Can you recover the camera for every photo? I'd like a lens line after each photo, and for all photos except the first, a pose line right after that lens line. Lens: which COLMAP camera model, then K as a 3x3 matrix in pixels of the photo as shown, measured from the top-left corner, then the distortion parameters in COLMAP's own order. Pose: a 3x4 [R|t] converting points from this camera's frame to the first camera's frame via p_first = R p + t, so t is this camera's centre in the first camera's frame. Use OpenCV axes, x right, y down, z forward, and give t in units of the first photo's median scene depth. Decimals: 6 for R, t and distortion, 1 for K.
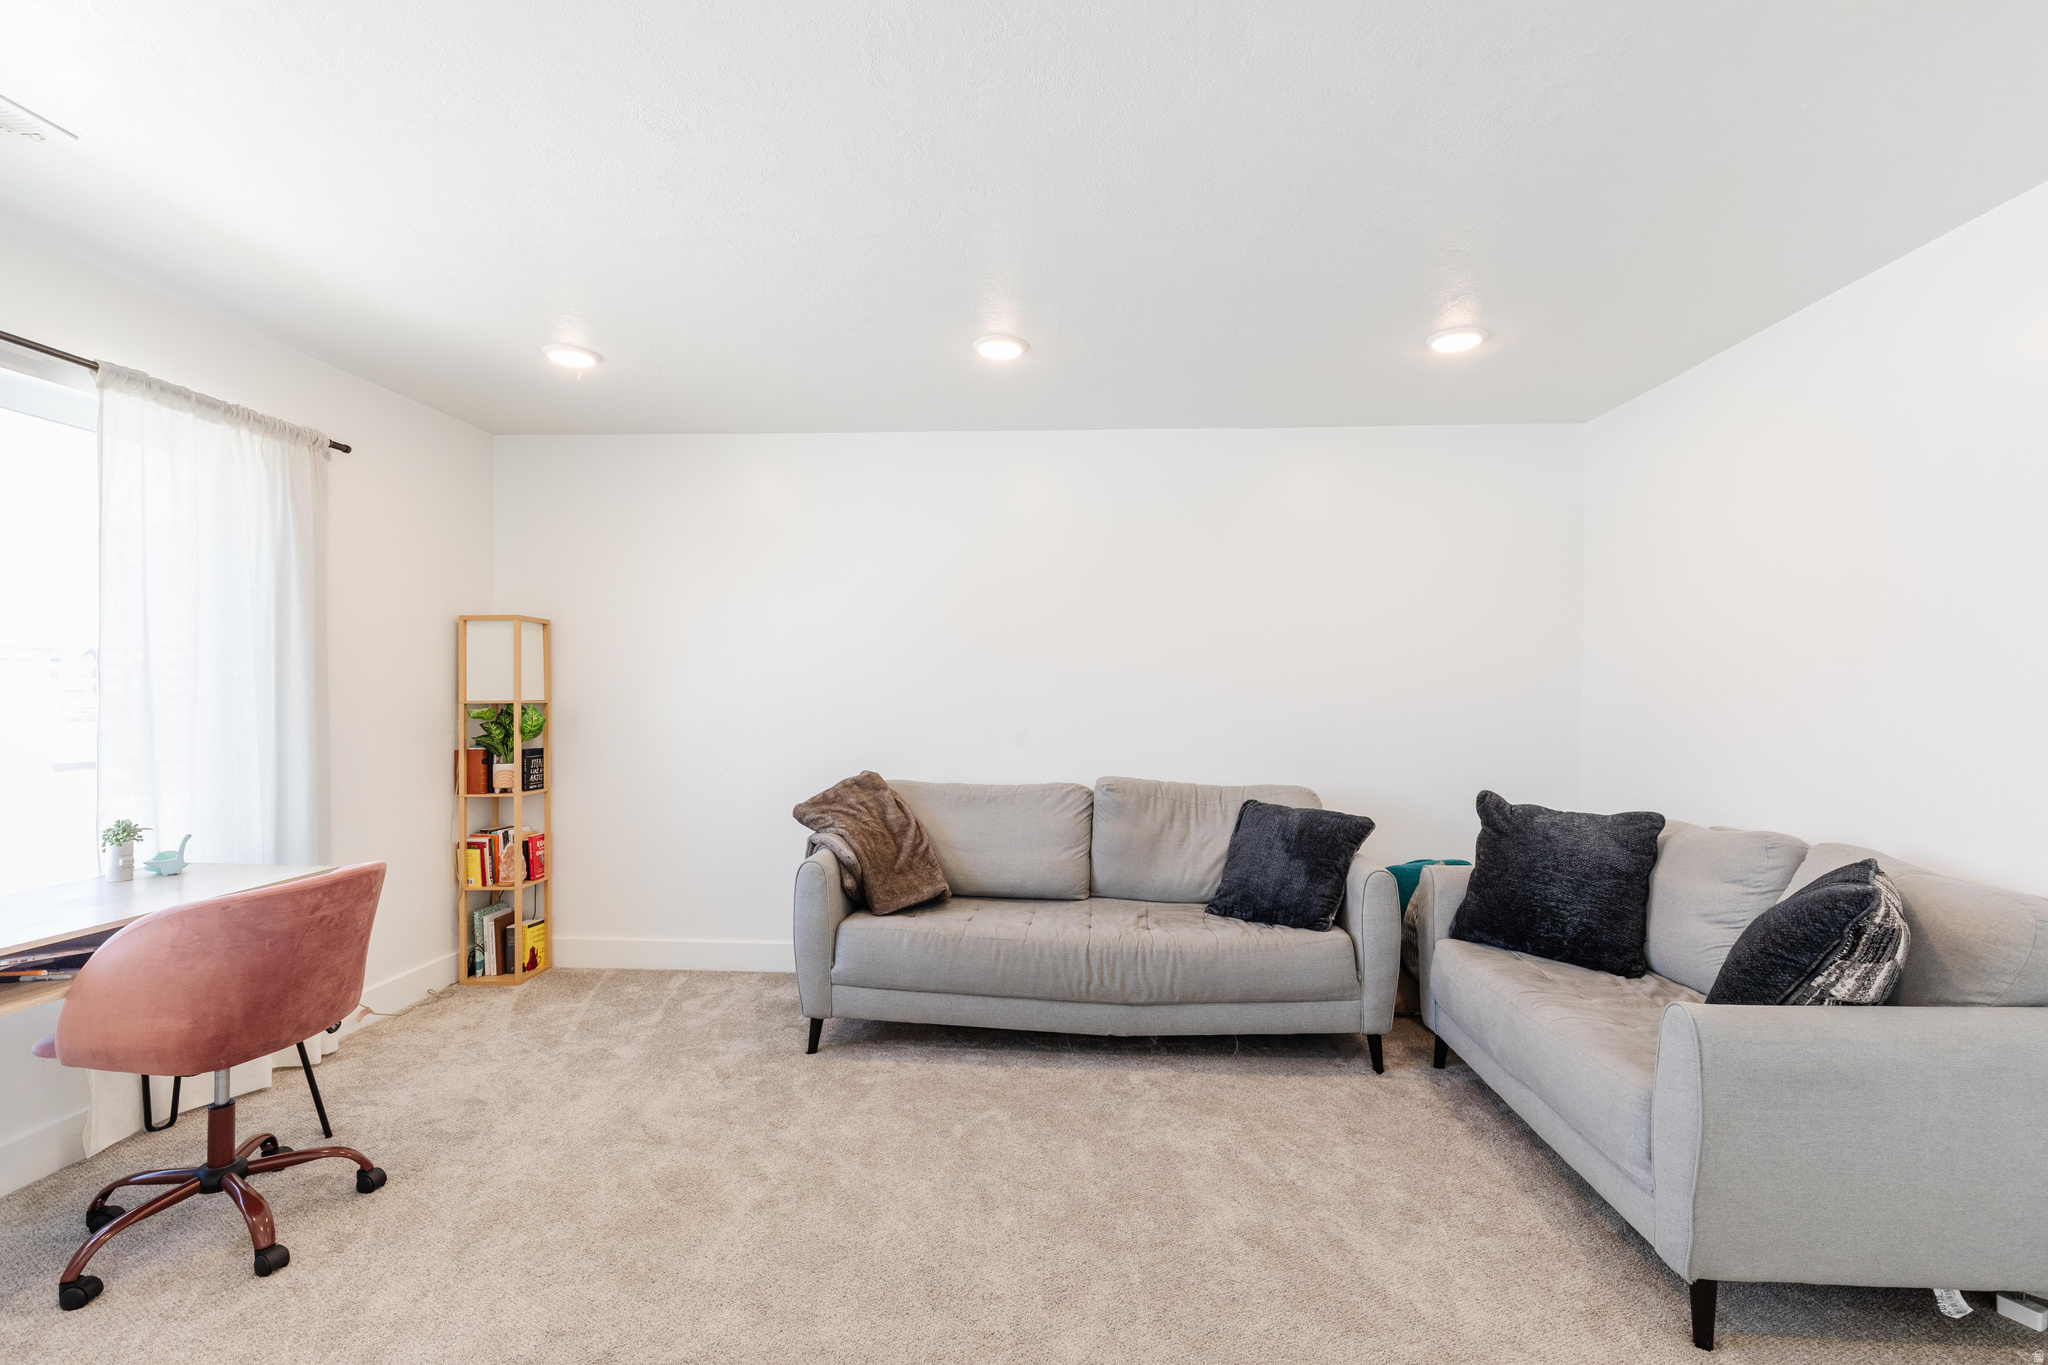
lens RADIAL K [[949.4, 0, 1019.8], [0, 949.4, 694.6], [0, 0, 1]] dist [0.011664, -0.007300]
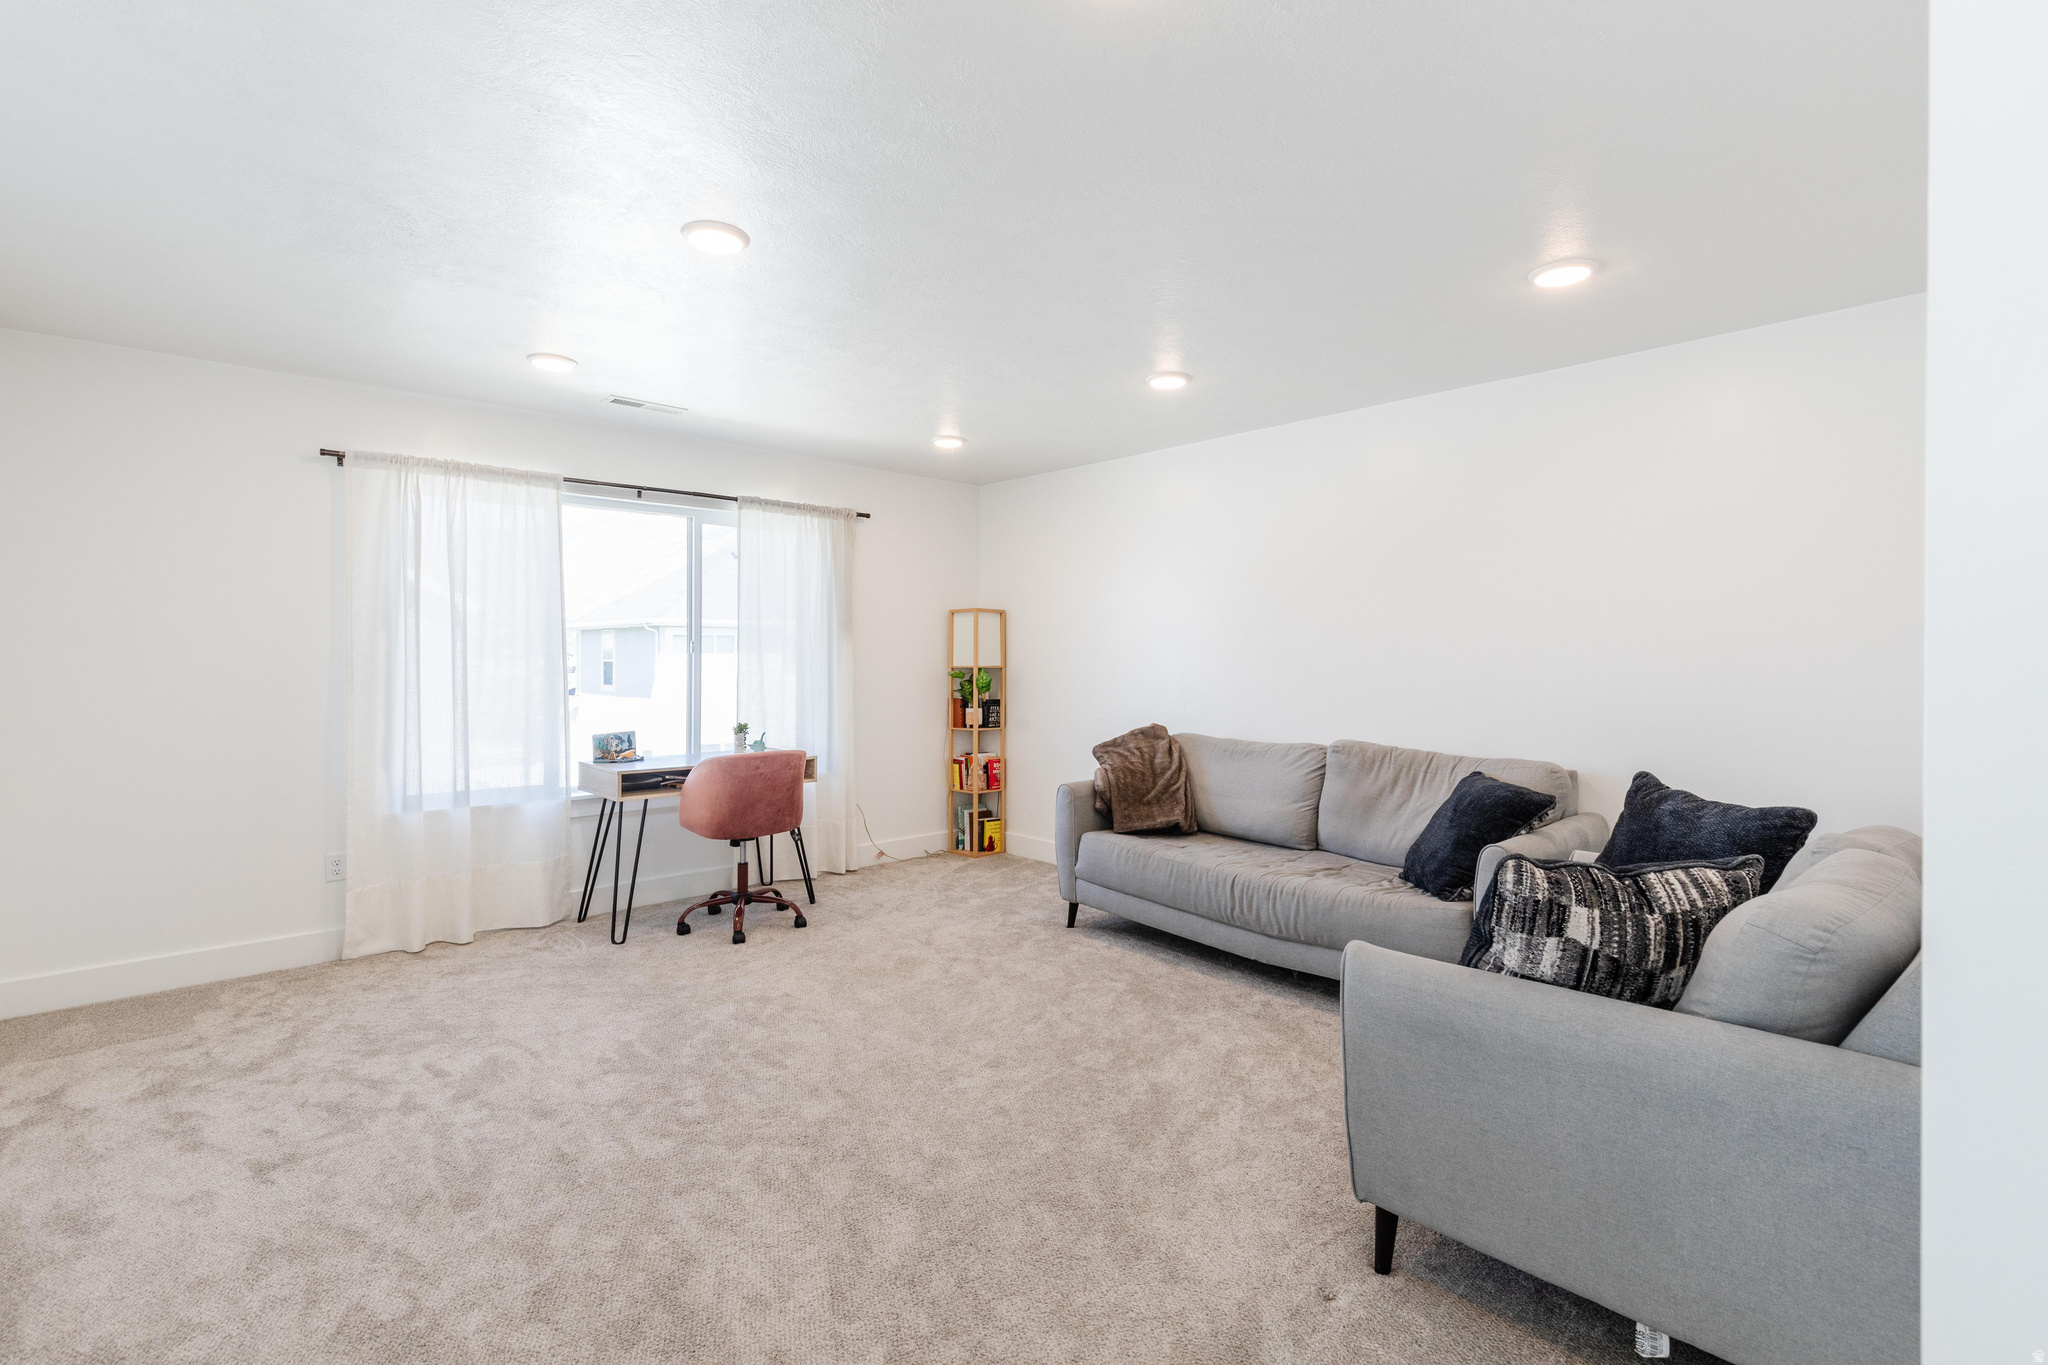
lens RADIAL K [[949.4, 0, 969.6], [0, 949.4, 648.2], [0, 0, 1]] dist [0.011664, -0.007300]
pose [[0.697893, -0.009099, -0.716144, 0.582843], [-0.004616, 0.999841, -0.017201, 0.005168], [0.716187, 0.015310, 0.697740, -0.039408]]
